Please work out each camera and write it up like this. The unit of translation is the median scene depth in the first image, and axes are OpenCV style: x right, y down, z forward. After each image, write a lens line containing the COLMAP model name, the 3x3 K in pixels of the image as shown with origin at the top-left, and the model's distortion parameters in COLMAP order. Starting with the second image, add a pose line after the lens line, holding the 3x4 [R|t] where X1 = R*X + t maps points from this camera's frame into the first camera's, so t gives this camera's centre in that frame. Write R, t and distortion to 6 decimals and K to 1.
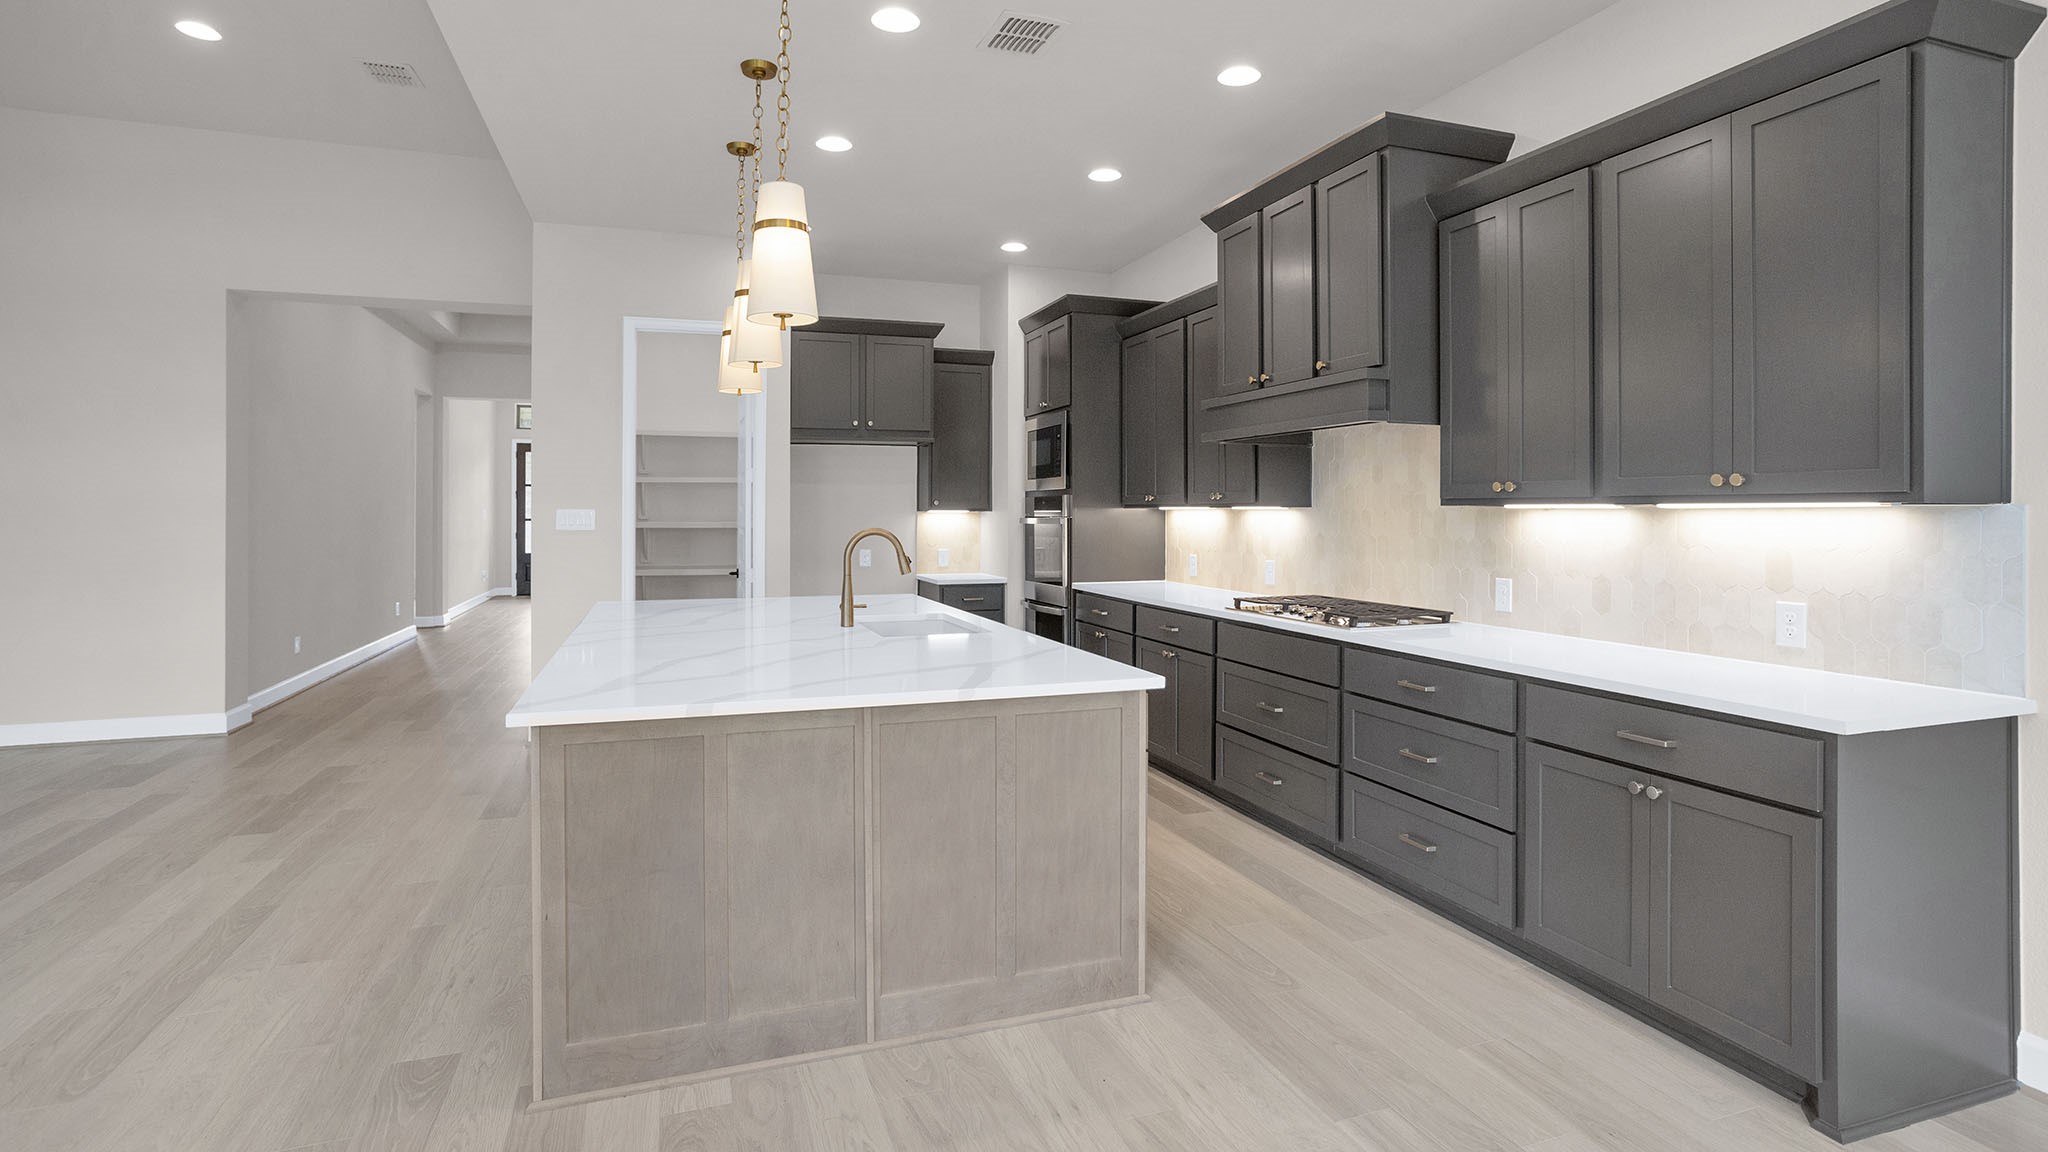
lens RADIAL K [[999.8, 0, 1025.1], [0, 999.8, 523.0], [0, 0, 1]] dist [-0.046059, 0.028044]
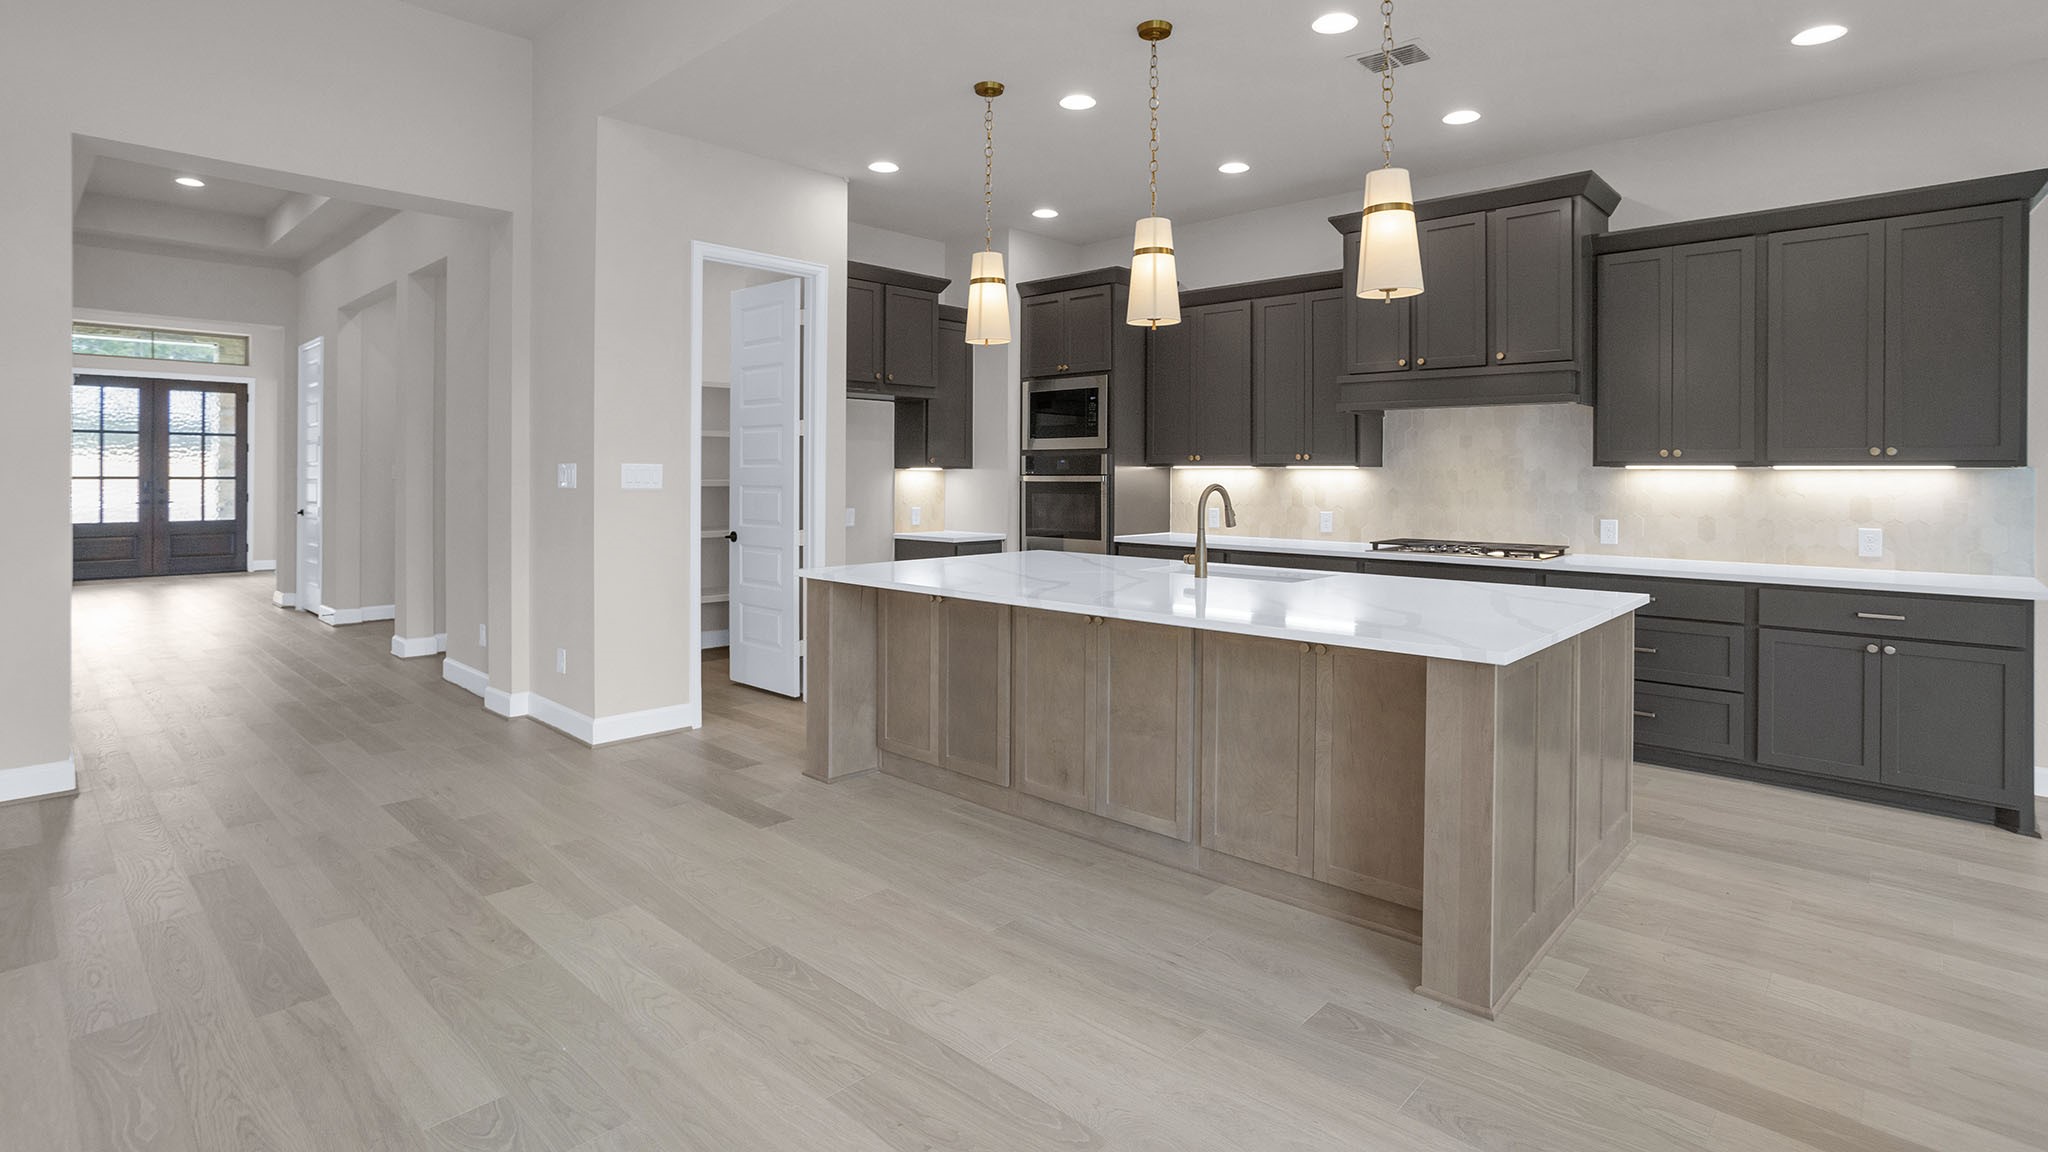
lens RADIAL K [[992.5, 0, 1024.5], [0, 992.5, 486.9], [0, 0, 1]] dist [-0.046850, 0.026337]
pose [[0.890436, -0.002438, 0.455102, -0.846139], [0.000731, 0.999992, 0.003926, 0.004335], [-0.455108, -0.003163, 0.890431, 0.162075]]
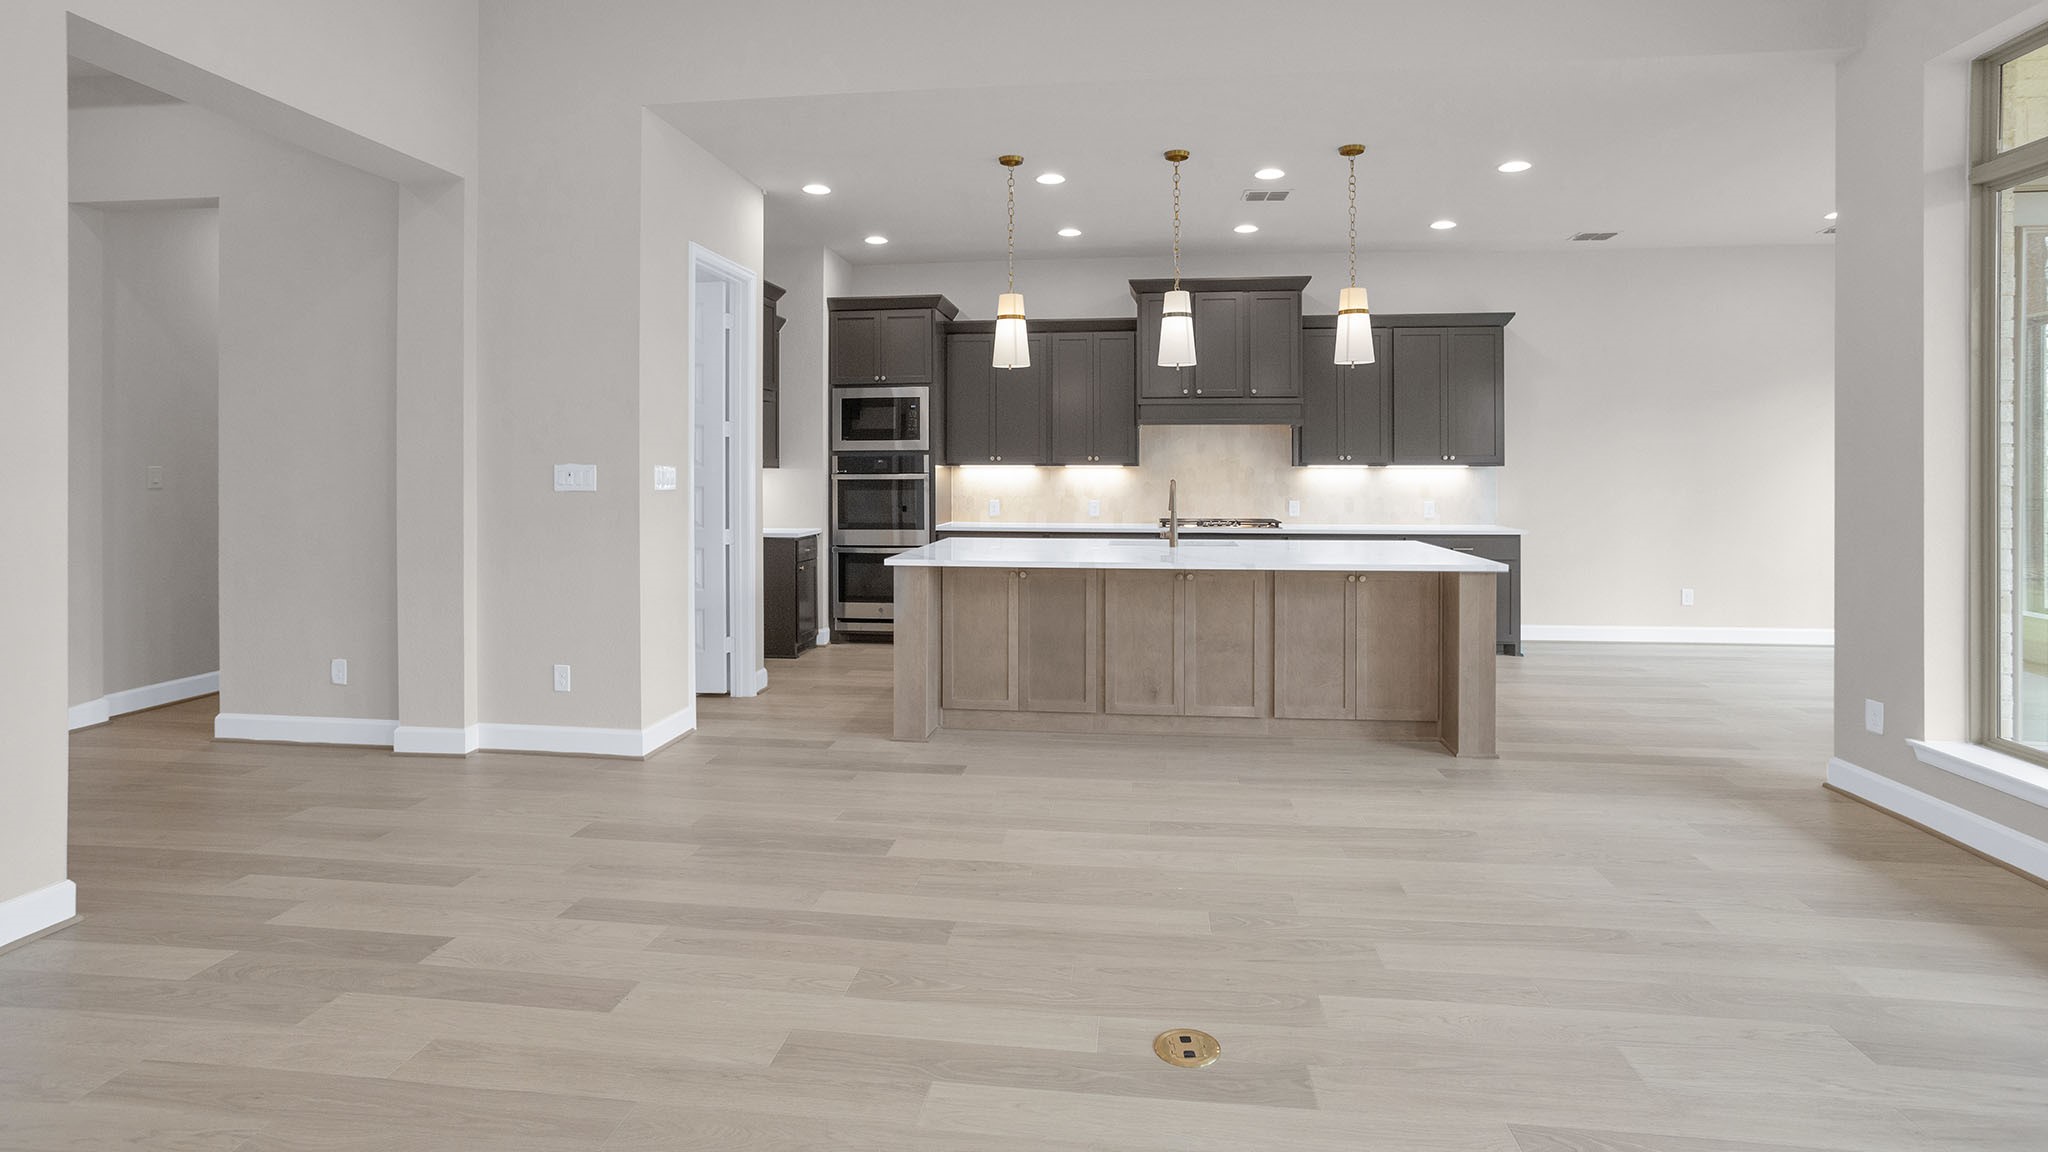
lens RADIAL K [[992.5, 0, 1024.5], [0, 992.5, 486.9], [0, 0, 1]] dist [-0.046850, 0.026337]
pose [[0.453426, -0.015522, 0.891159, -1.629315], [0.010393, 0.999872, 0.012128, -0.004244], [-0.891233, 0.003763, 0.453530, 0.555022]]
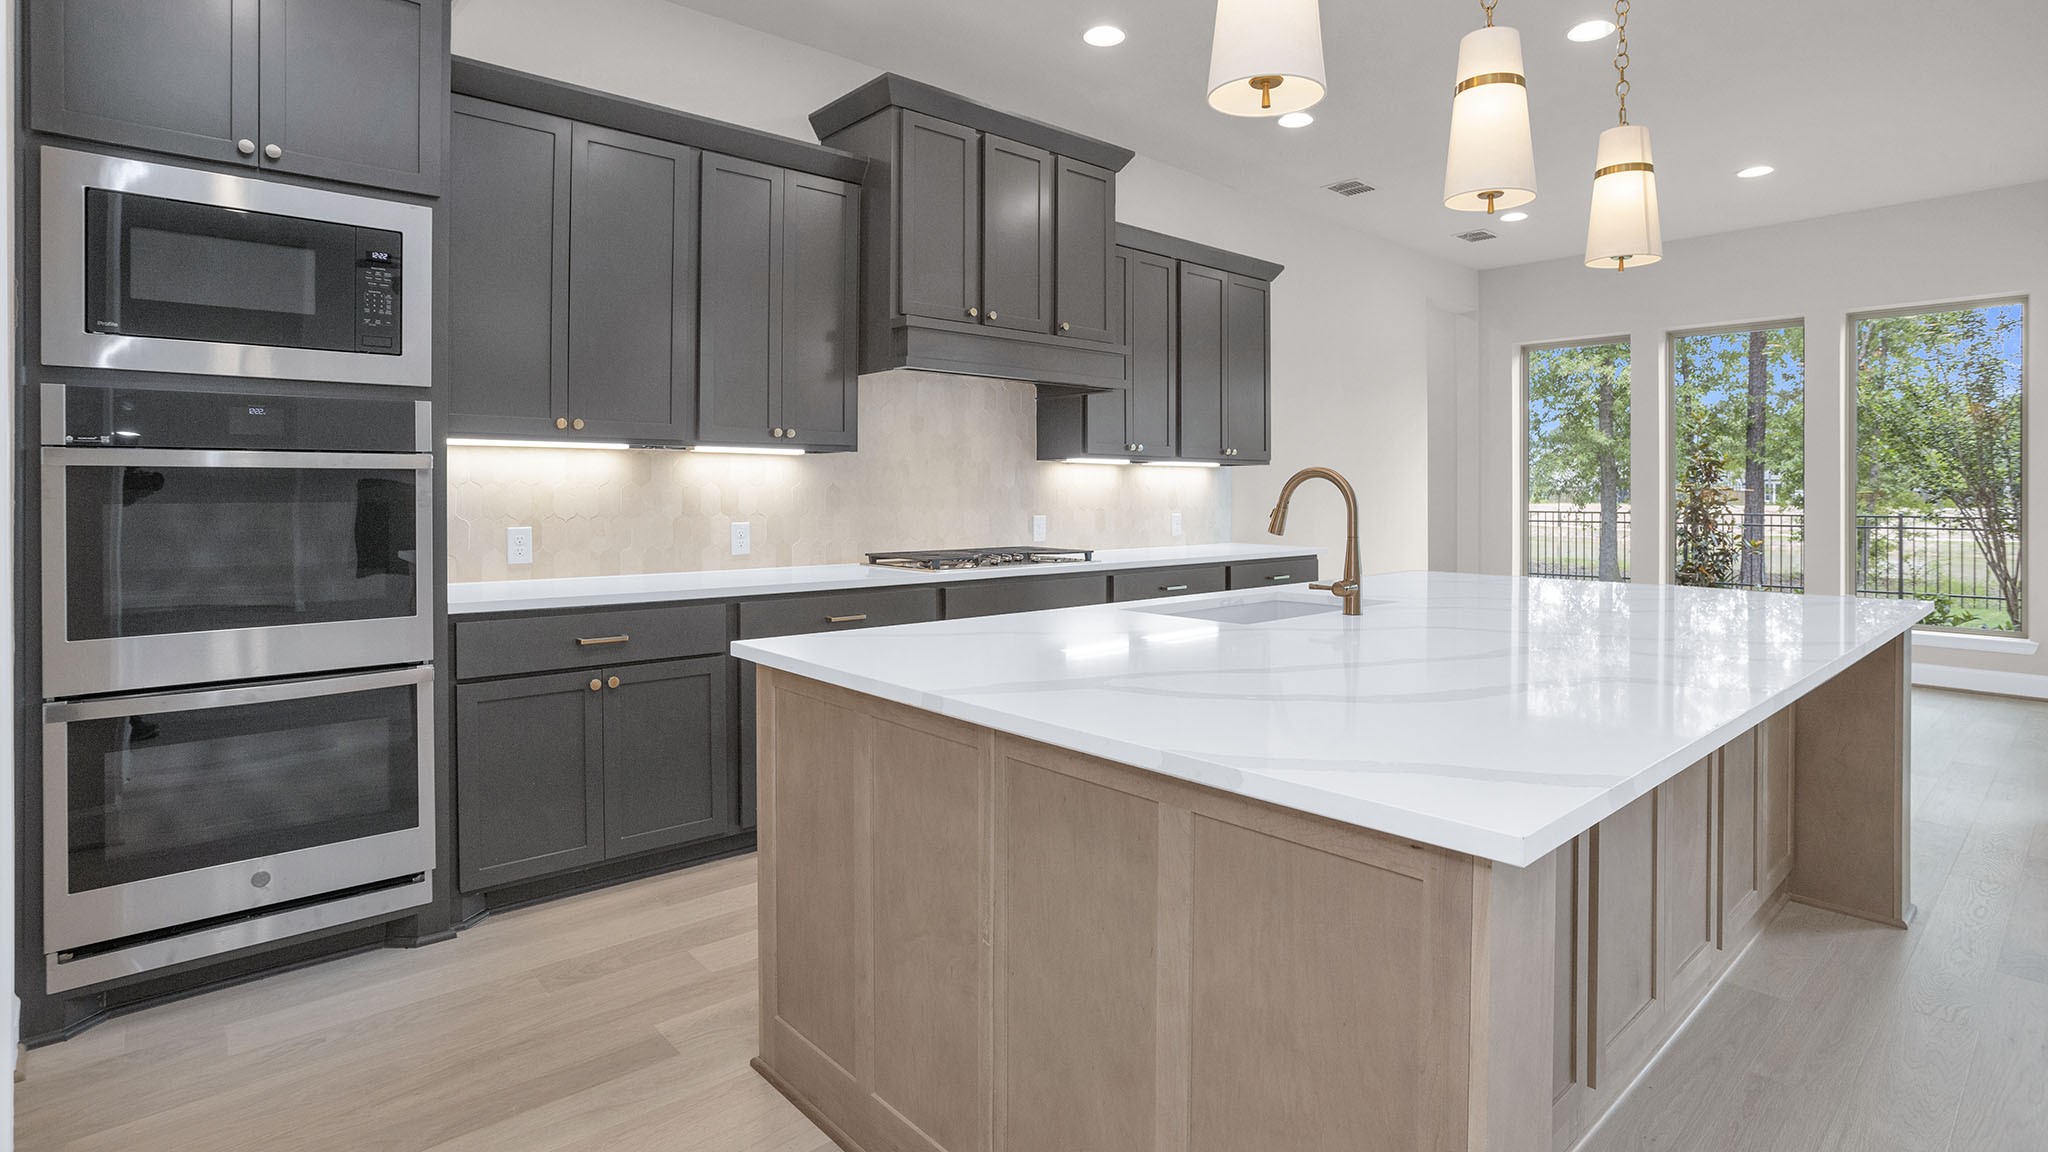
lens RADIAL K [[1031.6, 0, 1015.3], [0, 1031.6, 496.1], [0, 0, 1]] dist [-0.002479, -0.000080]
pose [[-0.365491, -0.005950, 0.930796, -0.766521], [0.007594, 0.999927, 0.009374, 0.017378], [-0.930784, 0.010495, -0.365419, 1.516336]]
